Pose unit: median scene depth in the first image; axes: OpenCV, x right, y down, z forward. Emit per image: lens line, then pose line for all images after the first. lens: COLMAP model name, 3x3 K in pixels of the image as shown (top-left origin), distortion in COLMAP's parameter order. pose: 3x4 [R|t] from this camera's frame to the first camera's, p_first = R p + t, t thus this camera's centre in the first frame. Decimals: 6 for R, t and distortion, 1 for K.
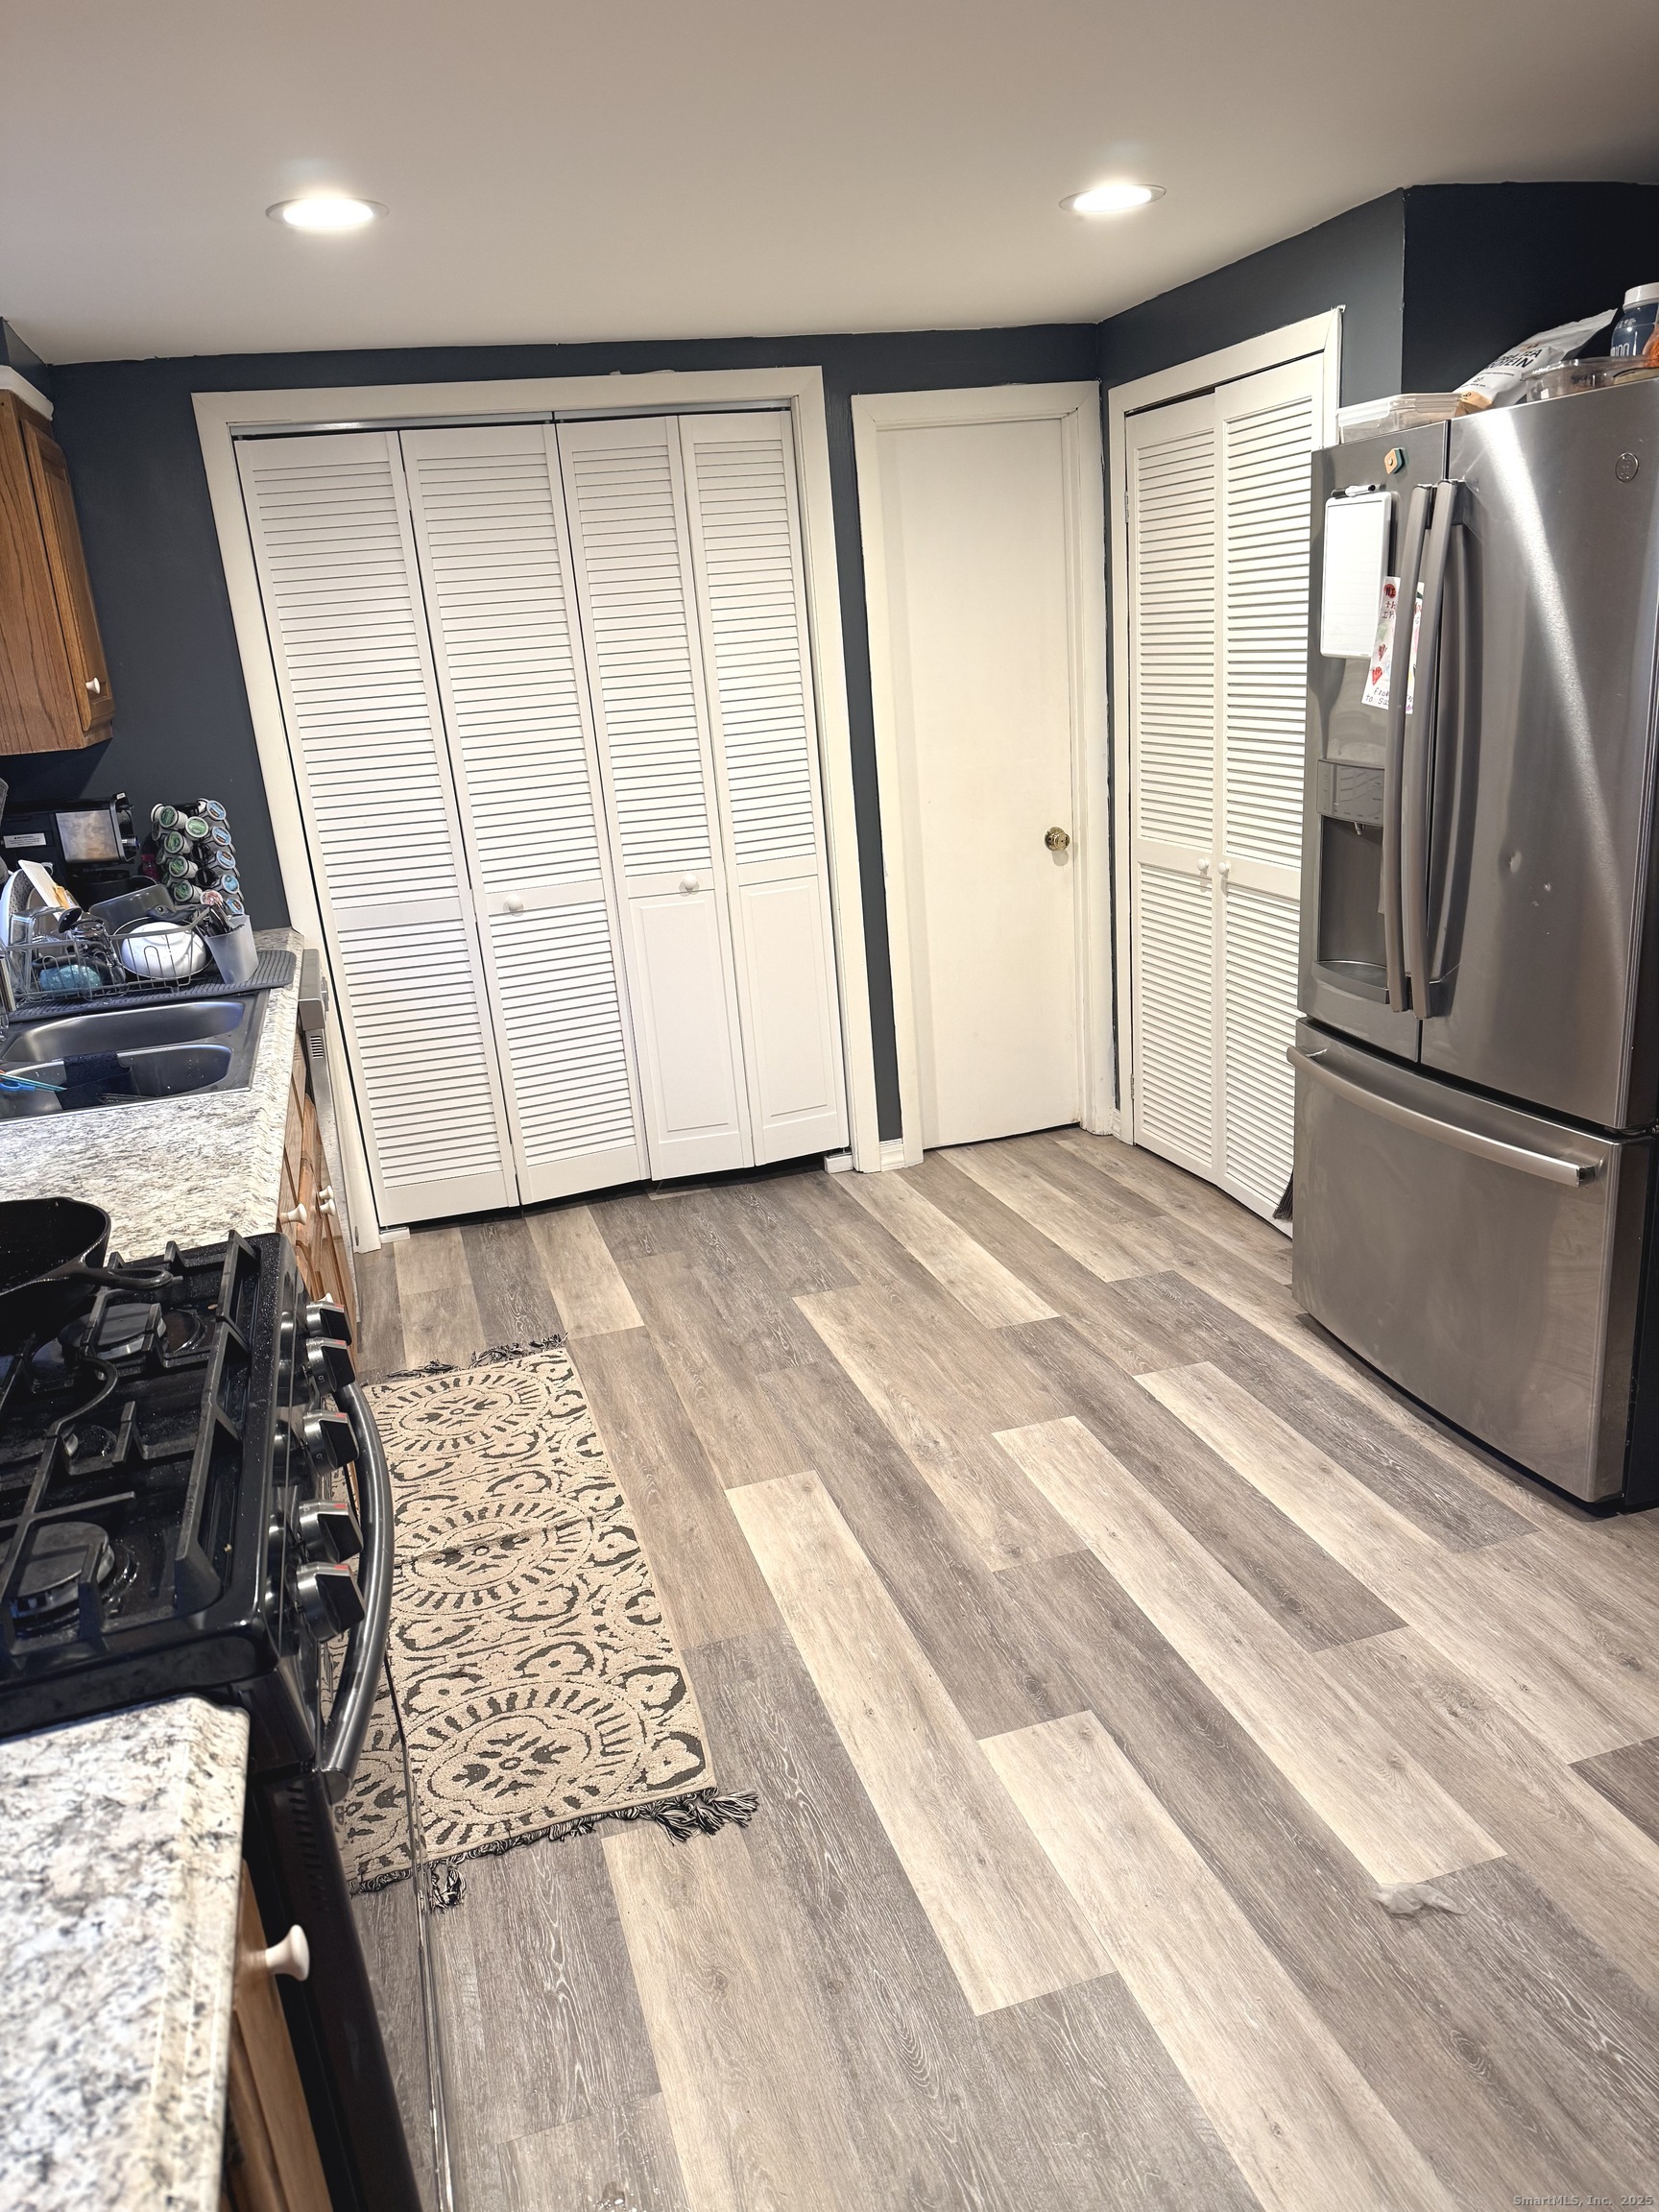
lens RADIAL K [[1554.9, 0, 821.3], [0, 1554.9, 1121.8], [0, 0, 1]] dist [0.030338, -0.013948]
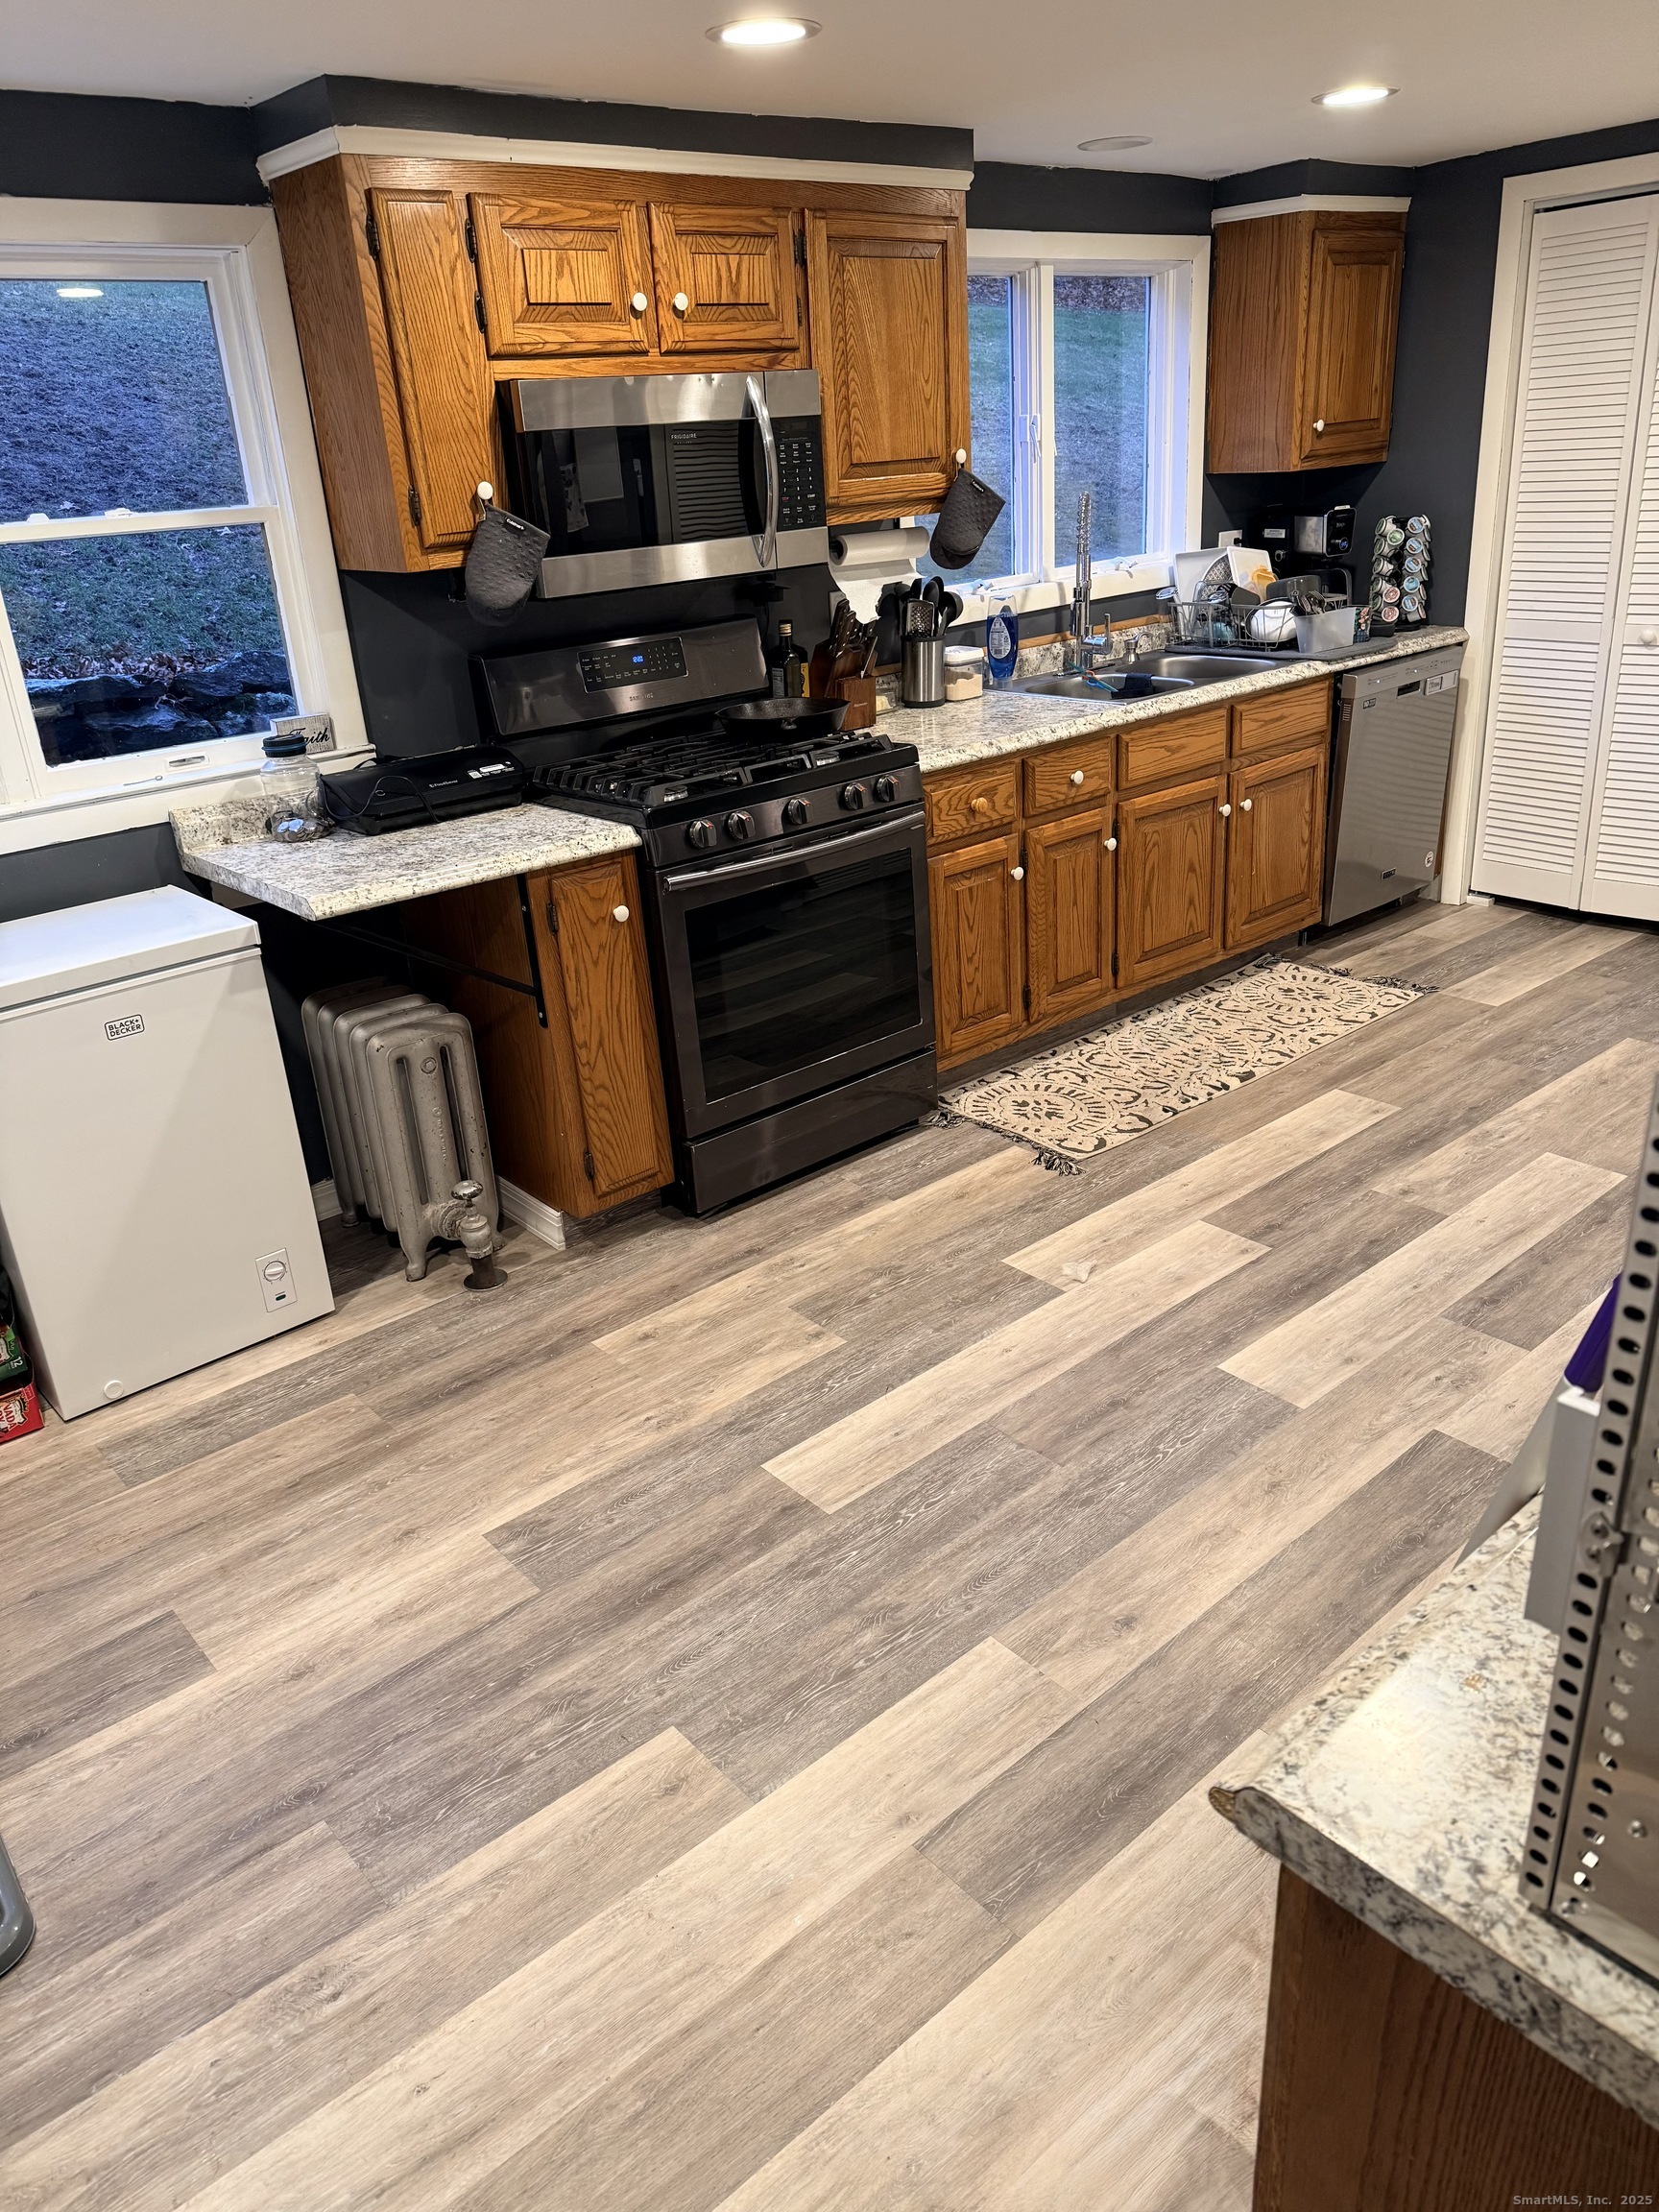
lens RADIAL K [[1554.9, 0, 814.2], [0, 1554.9, 1105.9], [0, 0, 1]] dist [0.030338, -0.013948]
pose [[0.413052, 0.412481, -0.811941, 0.788078], [-0.251948, 0.908509, 0.333368, -0.080103], [0.875163, 0.066869, 0.479185, -0.040817]]
